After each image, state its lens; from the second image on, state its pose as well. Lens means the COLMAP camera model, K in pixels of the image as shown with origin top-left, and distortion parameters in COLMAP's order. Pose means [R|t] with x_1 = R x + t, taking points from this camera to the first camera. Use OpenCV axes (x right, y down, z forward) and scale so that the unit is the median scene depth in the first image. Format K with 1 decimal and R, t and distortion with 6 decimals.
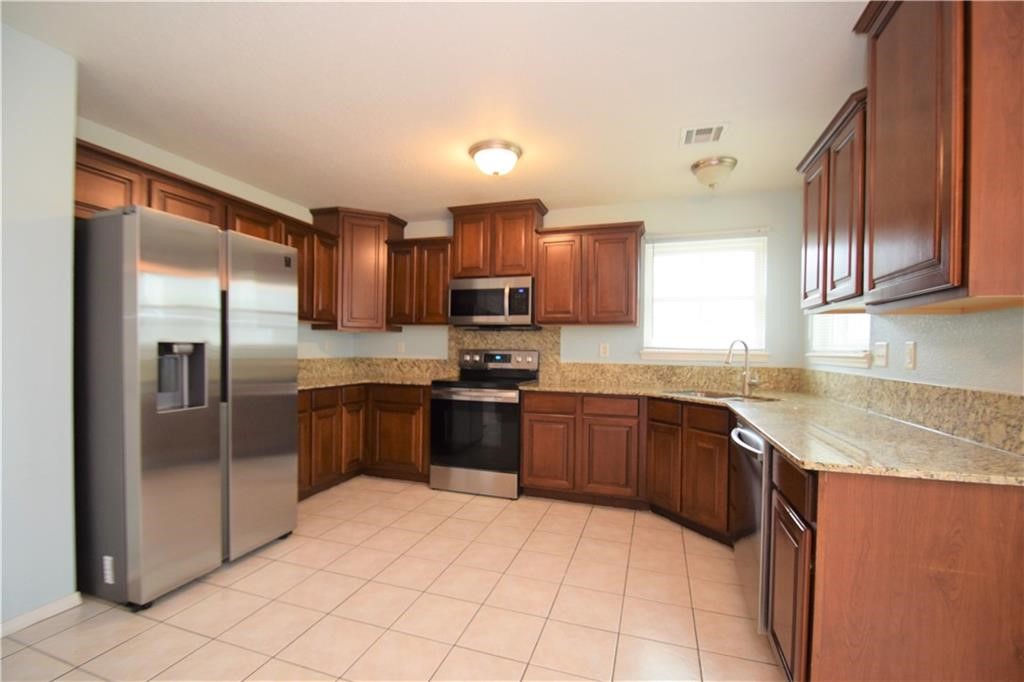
lens RADIAL K [[452.0, 0, 501.8], [0, 452.0, 354.0], [0, 0, 1]] dist [-0.002205, -0.000644]
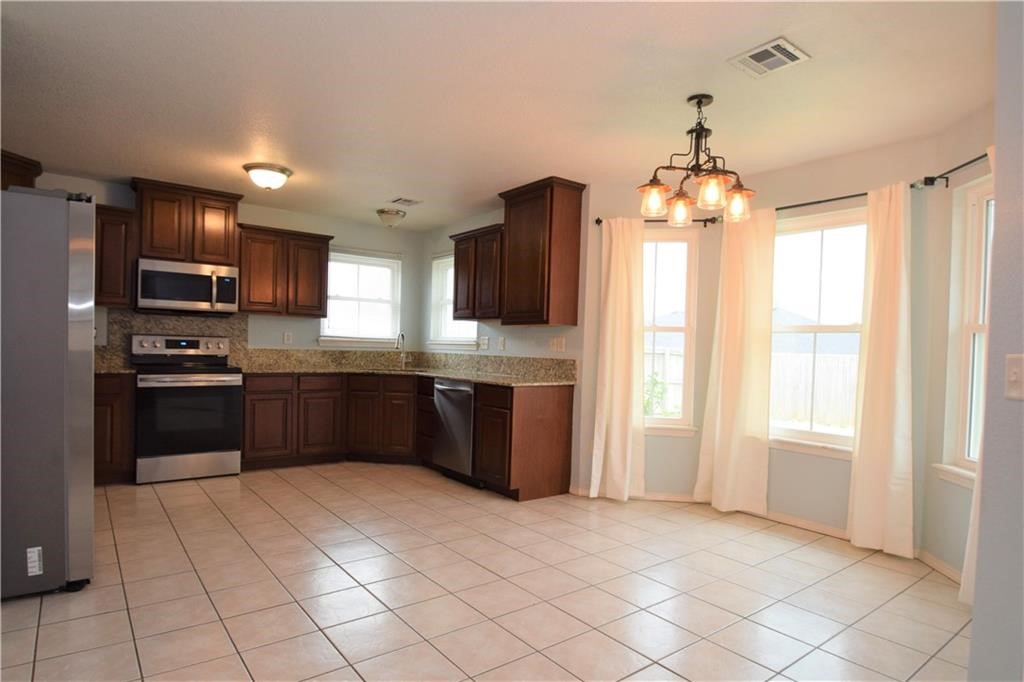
lens RADIAL K [[568.3, 0, 502.2], [0, 568.3, 356.5], [0, 0, 1]] dist [-0.022999, -0.000858]
pose [[0.553982, -0.012976, 0.832428, -0.701870], [-0.010165, 0.999699, 0.022348, 0.001667], [-0.832467, -0.020842, 0.553683, -0.259891]]
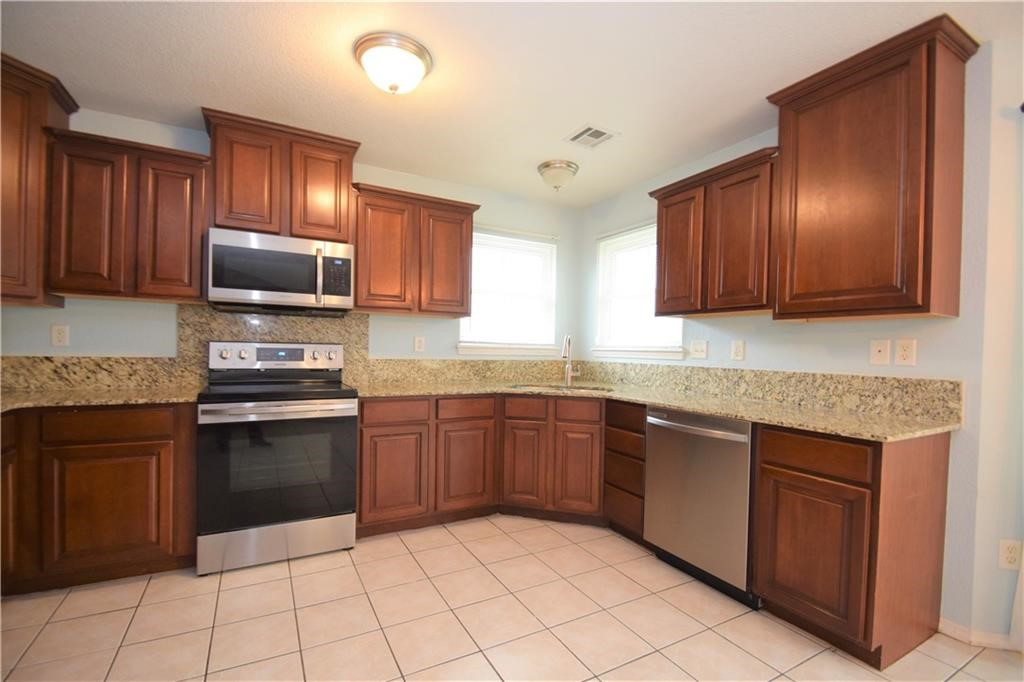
lens RADIAL K [[452.0, 0, 501.8], [0, 452.0, 354.0], [0, 0, 1]] dist [-0.002205, -0.000644]
pose [[0.676514, -0.009828, 0.736364, -0.321180], [-0.001989, 0.999883, 0.015173, -0.002874], [-0.736427, -0.011729, 0.676416, 0.312155]]
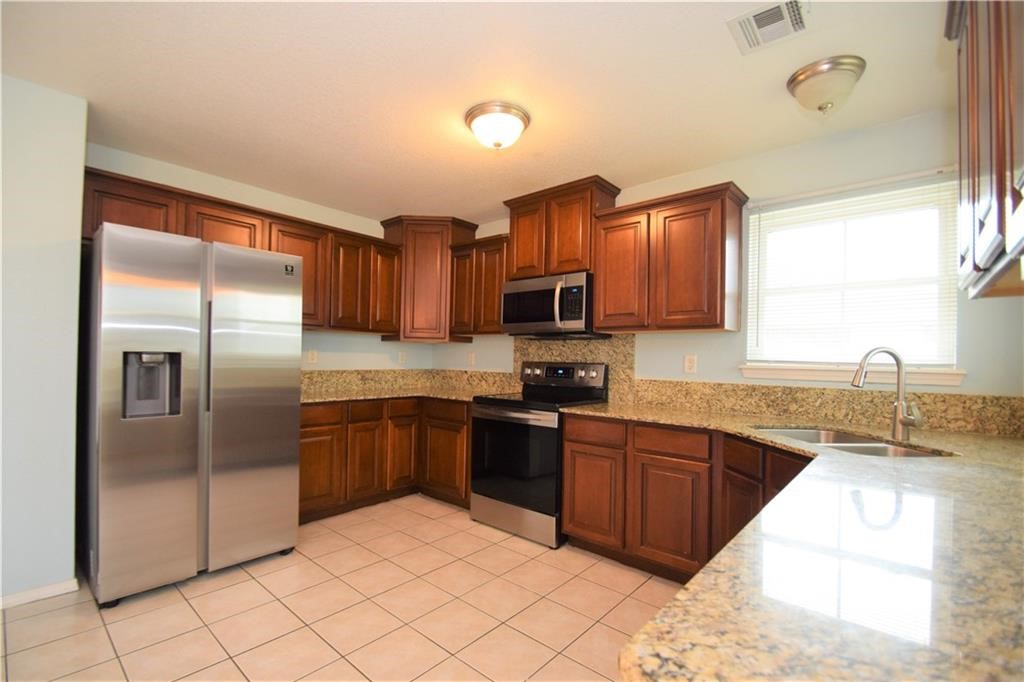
lens RADIAL K [[452.0, 0, 501.8], [0, 452.0, 354.0], [0, 0, 1]] dist [-0.002205, -0.000644]
pose [[0.921872, -0.000025, -0.387495, 0.239595], [-0.011207, 0.999580, -0.026726, -0.001200], [0.387333, 0.028980, 0.921484, 0.202634]]
